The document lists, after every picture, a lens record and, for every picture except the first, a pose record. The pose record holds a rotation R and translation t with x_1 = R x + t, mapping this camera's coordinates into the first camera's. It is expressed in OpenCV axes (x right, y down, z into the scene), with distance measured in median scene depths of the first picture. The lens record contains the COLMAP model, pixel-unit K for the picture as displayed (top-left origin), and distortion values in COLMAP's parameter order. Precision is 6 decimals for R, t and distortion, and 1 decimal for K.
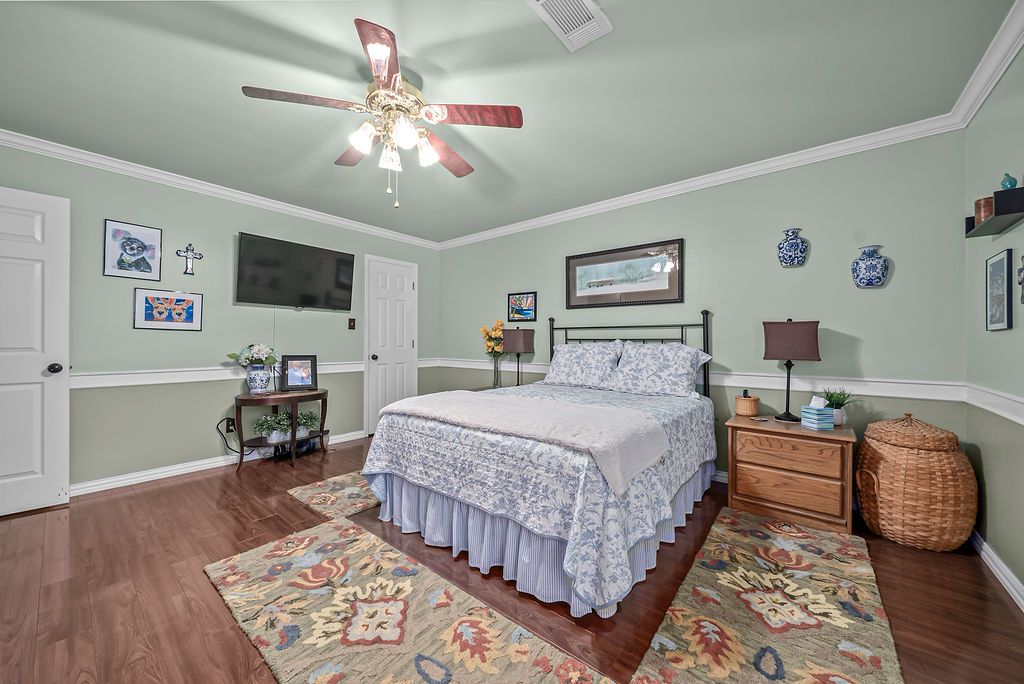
lens RADIAL K [[374.6, 0, 506.6], [0, 374.6, 340.8], [0, 0, 1]] dist [-0.001405, -0.000182]
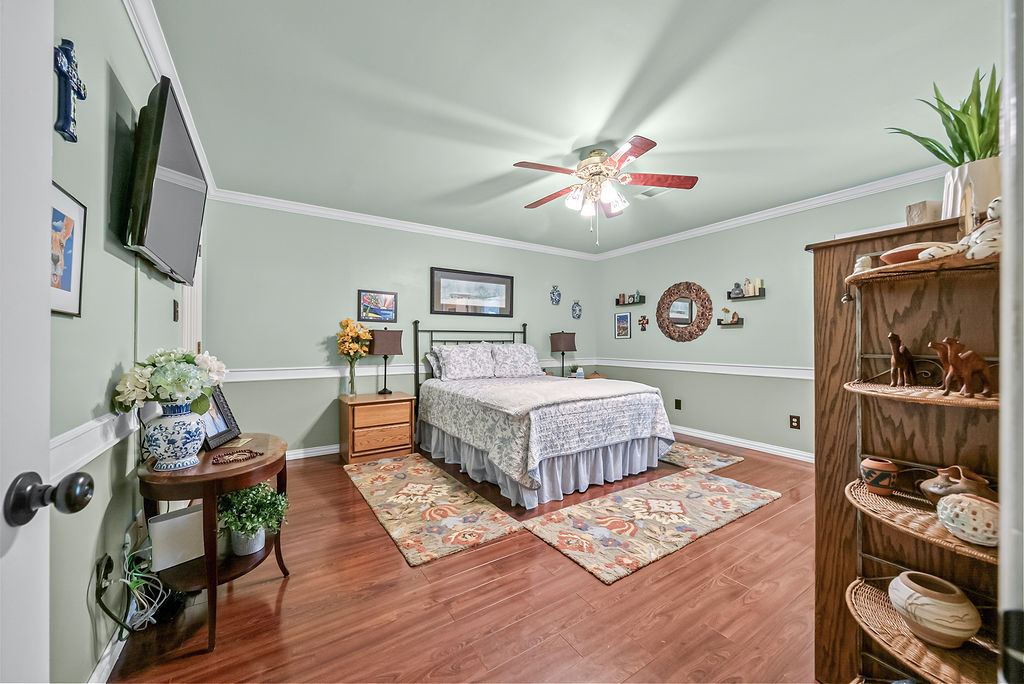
lens RADIAL K [[374.6, 0, 506.6], [0, 374.6, 340.8], [0, 0, 1]] dist [-0.001405, -0.000182]
pose [[0.301619, 0.000015, 0.953428, -1.271454], [0.000041, 1.000000, -0.000029, -0.005599], [-0.953428, 0.000048, 0.301619, 0.679504]]
